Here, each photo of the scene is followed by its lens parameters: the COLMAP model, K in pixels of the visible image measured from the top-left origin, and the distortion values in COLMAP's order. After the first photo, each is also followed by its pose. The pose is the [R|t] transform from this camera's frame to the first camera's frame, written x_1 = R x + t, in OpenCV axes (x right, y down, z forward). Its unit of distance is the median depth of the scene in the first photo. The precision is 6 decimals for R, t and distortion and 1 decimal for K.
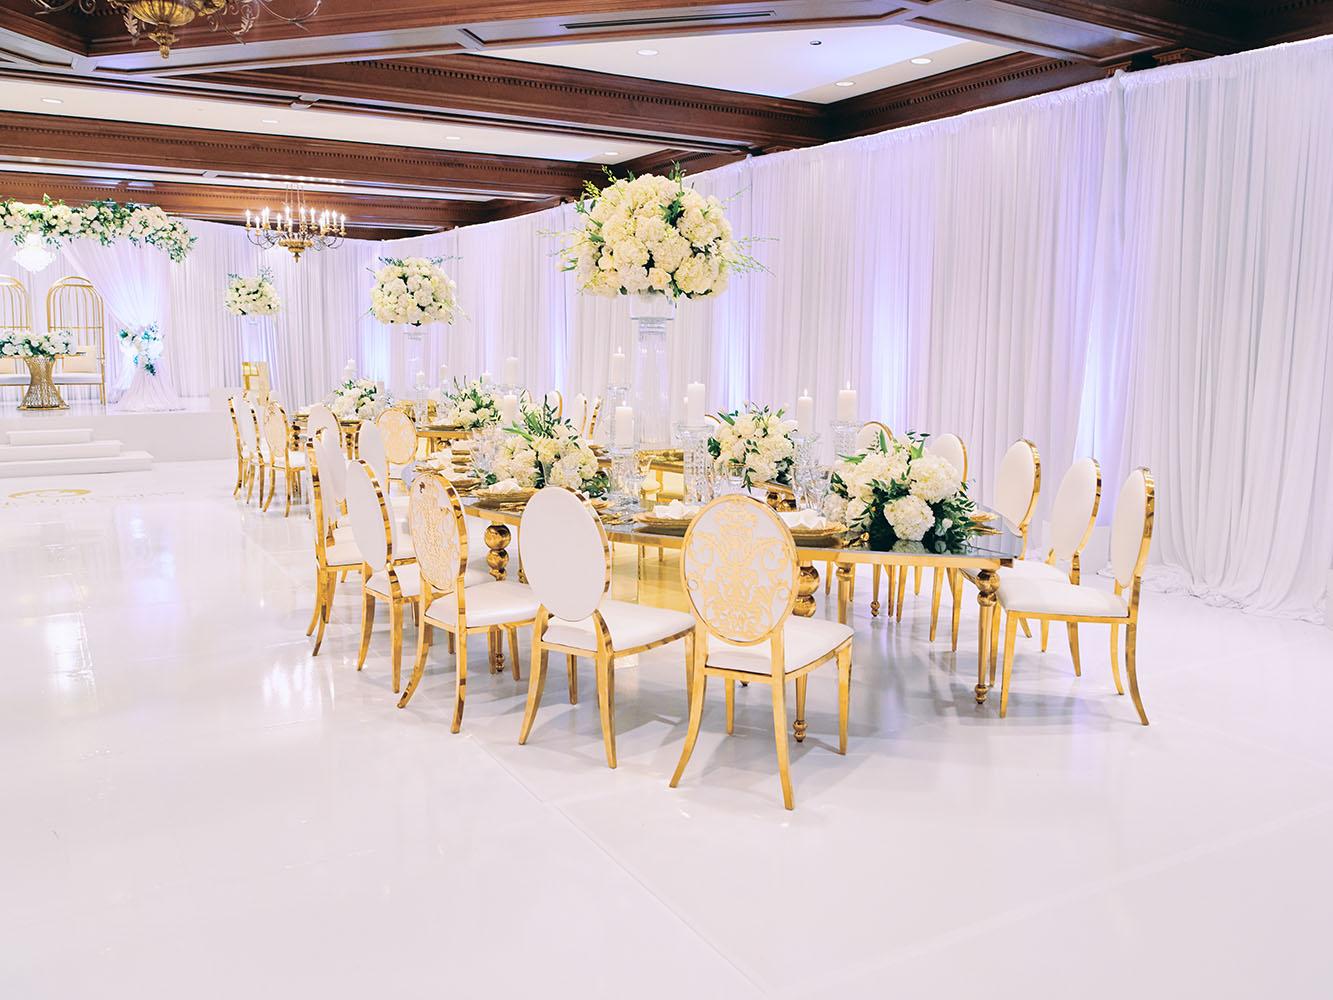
lens RADIAL K [[1150.7, 0, 672.5], [0, 1150.7, 503.2], [0, 0, 1]] dist [-0.078501, 0.064591]
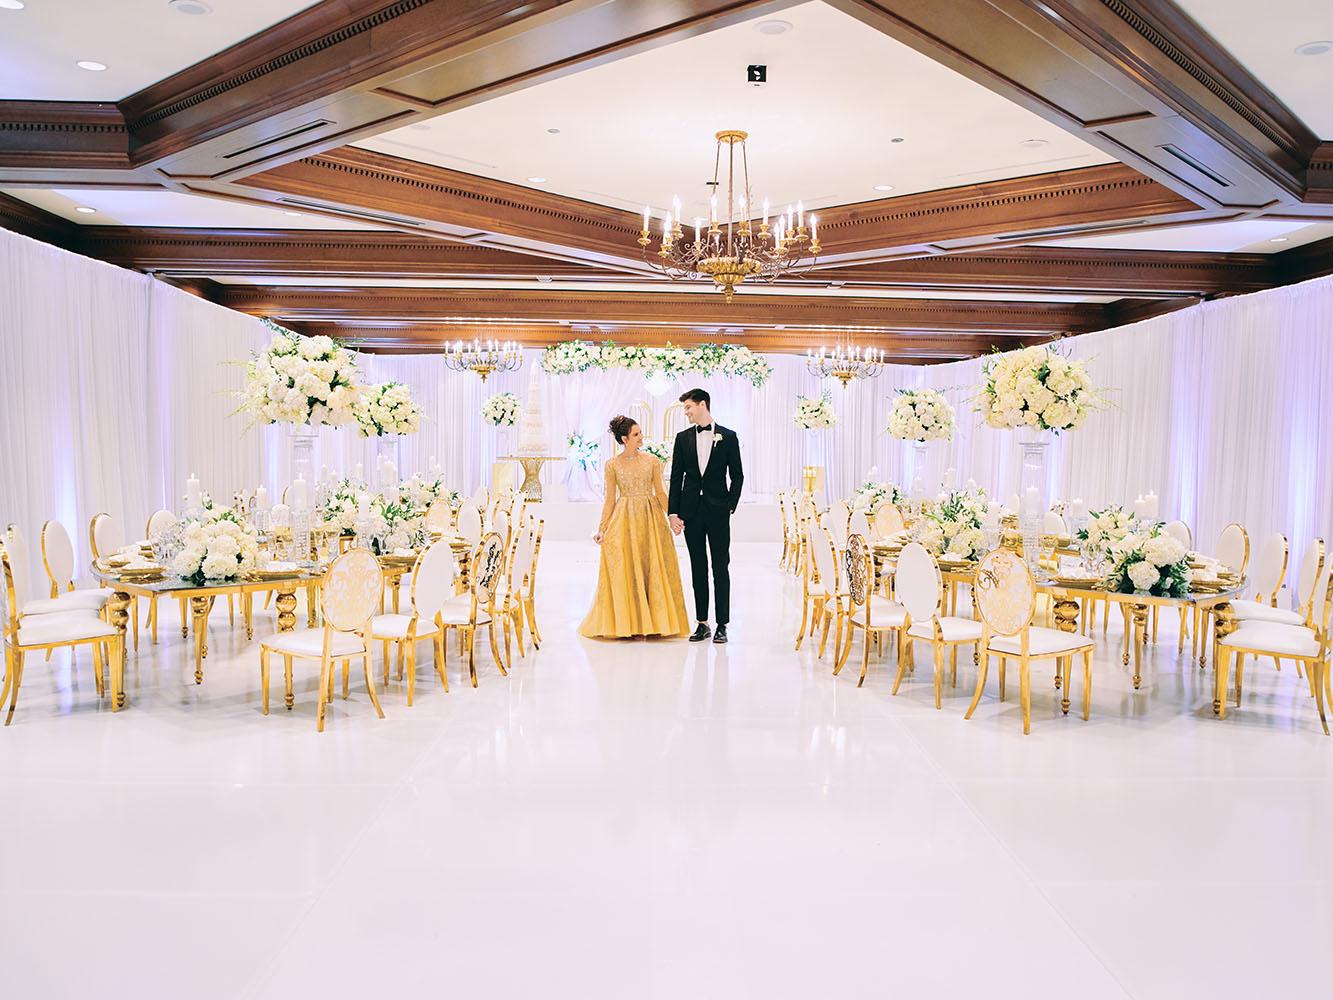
lens RADIAL K [[1150.7, 0, 672.5], [0, 1150.7, 503.2], [0, 0, 1]] dist [-0.078501, 0.064591]
pose [[0.880767, 0.030137, -0.472591, 0.178311], [-0.073596, 0.994558, -0.073738, 0.036723], [0.467797, 0.099726, 0.878192, -0.320905]]
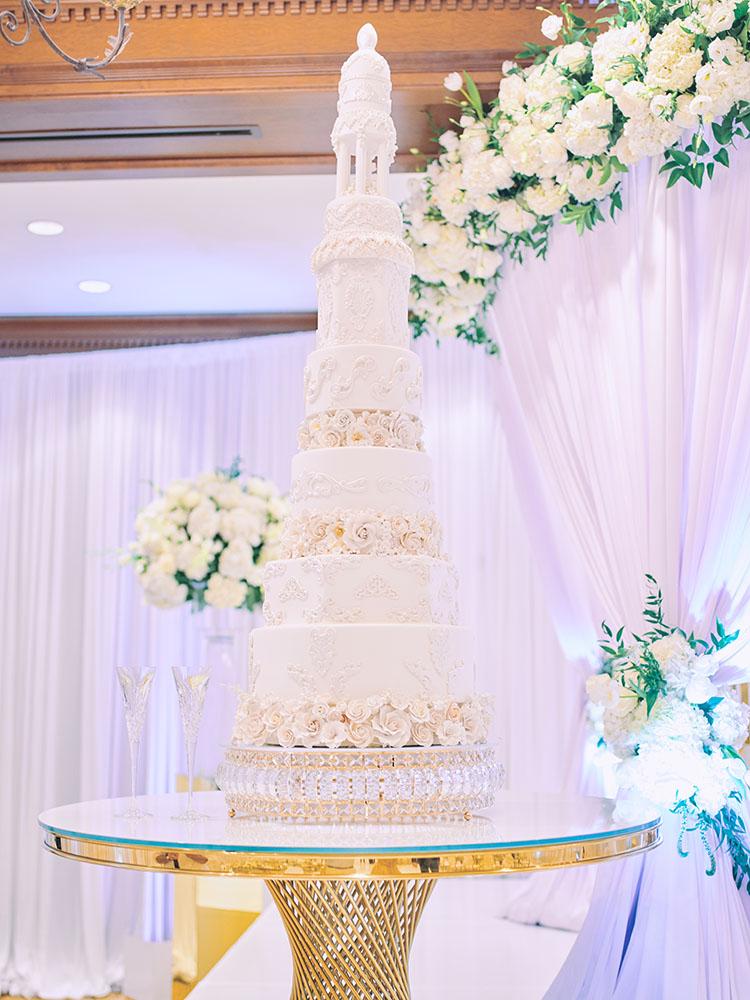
lens RADIAL K [[1336.7, 0, 375.0], [0, 1336.7, 500.0], [0, 0, 1]] dist [-0.083557, 0.043242]
pose [[0.829522, -0.078996, -0.552859, -0.933393], [-0.073426, 0.965925, -0.248188, -0.189486], [0.553626, 0.246471, 0.795456, 1.236236]]
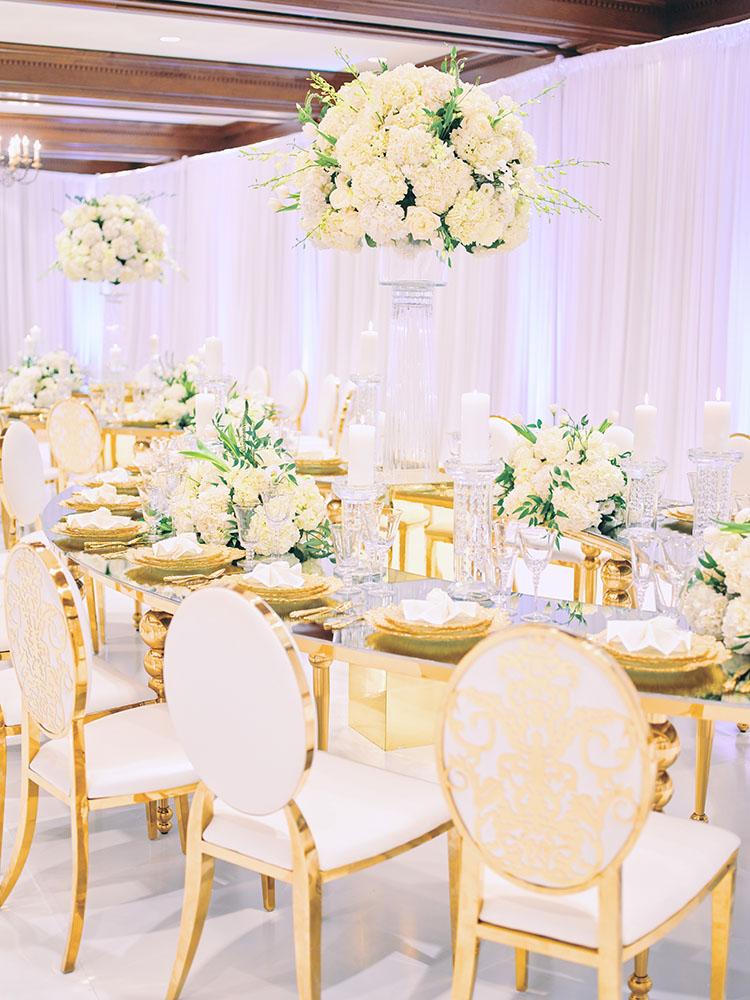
lens RADIAL K [[1355.5, 0, 375.0], [0, 1355.5, 500.0], [0, 0, 1]] dist [-0.068058, -0.032121]
pose [[0.997993, 0.013335, -0.061911, 0.007004], [-0.012785, 0.999875, 0.009258, -0.029107], [0.062027, -0.008447, 0.998039, 0.148871]]
